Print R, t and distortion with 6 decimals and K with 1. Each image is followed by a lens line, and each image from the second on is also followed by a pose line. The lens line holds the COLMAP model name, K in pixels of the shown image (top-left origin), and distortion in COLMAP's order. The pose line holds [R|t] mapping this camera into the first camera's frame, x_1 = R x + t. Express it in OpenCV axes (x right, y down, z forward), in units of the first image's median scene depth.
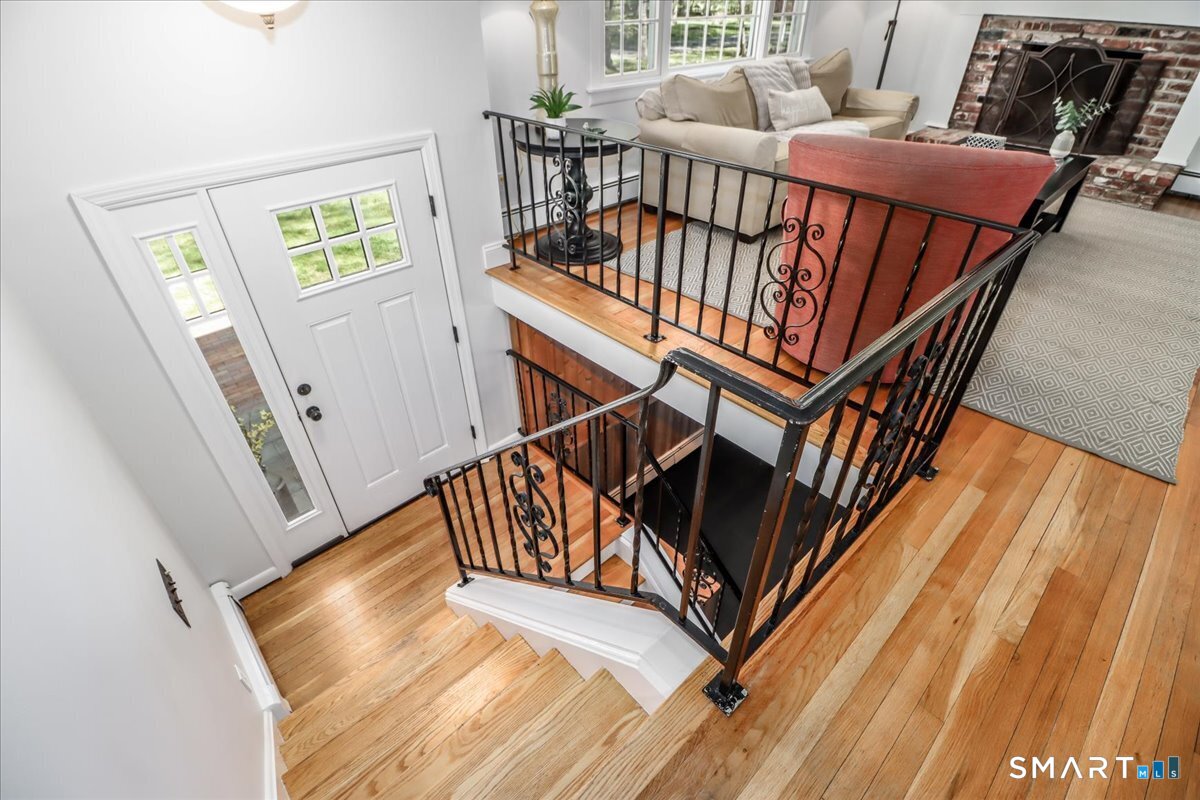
lens RADIAL K [[557.3, 0, 600.8], [0, 557.3, 401.6], [0, 0, 1]] dist [-0.015056, -0.004696]
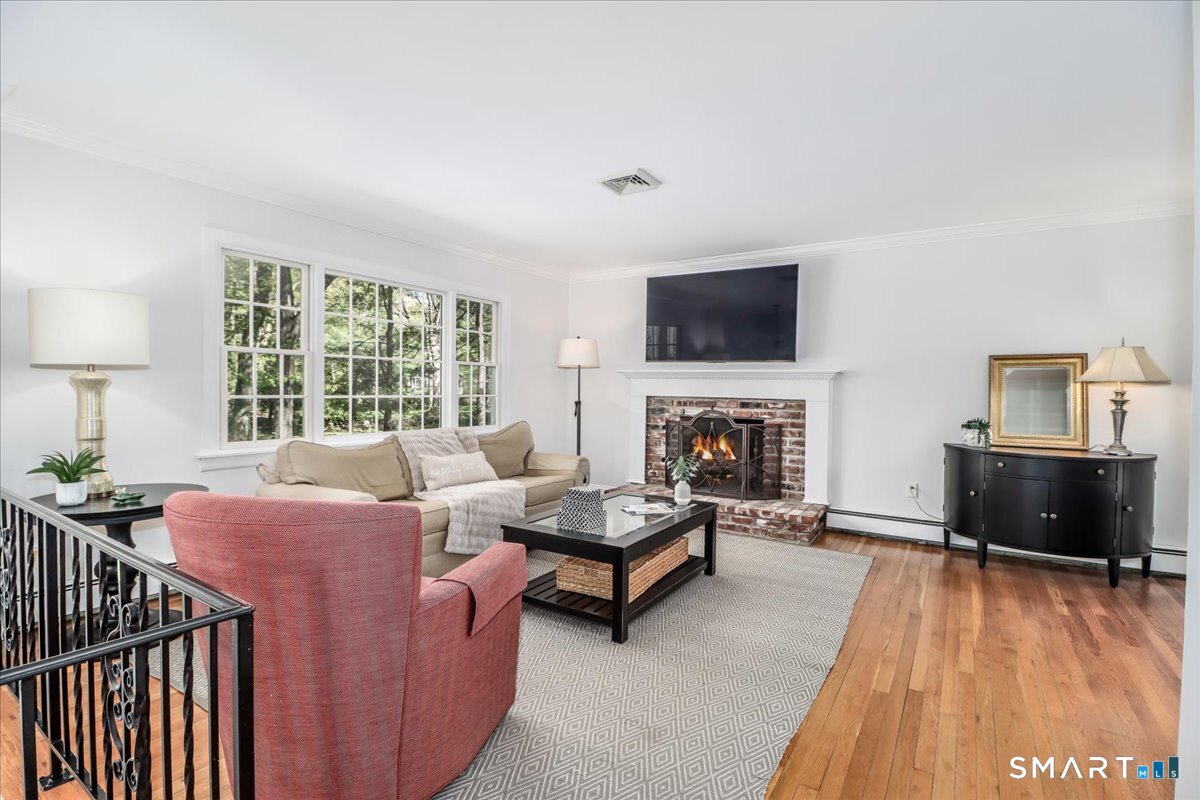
lens RADIAL K [[557.3, 0, 593.8], [0, 557.3, 397.2], [0, 0, 1]] dist [-0.015056, -0.004696]
pose [[0.971767, 0.014223, 0.235514, 0.338052], [0.126882, 0.810060, -0.572455, -0.021955], [-0.198923, 0.586175, 0.785384, 0.067970]]
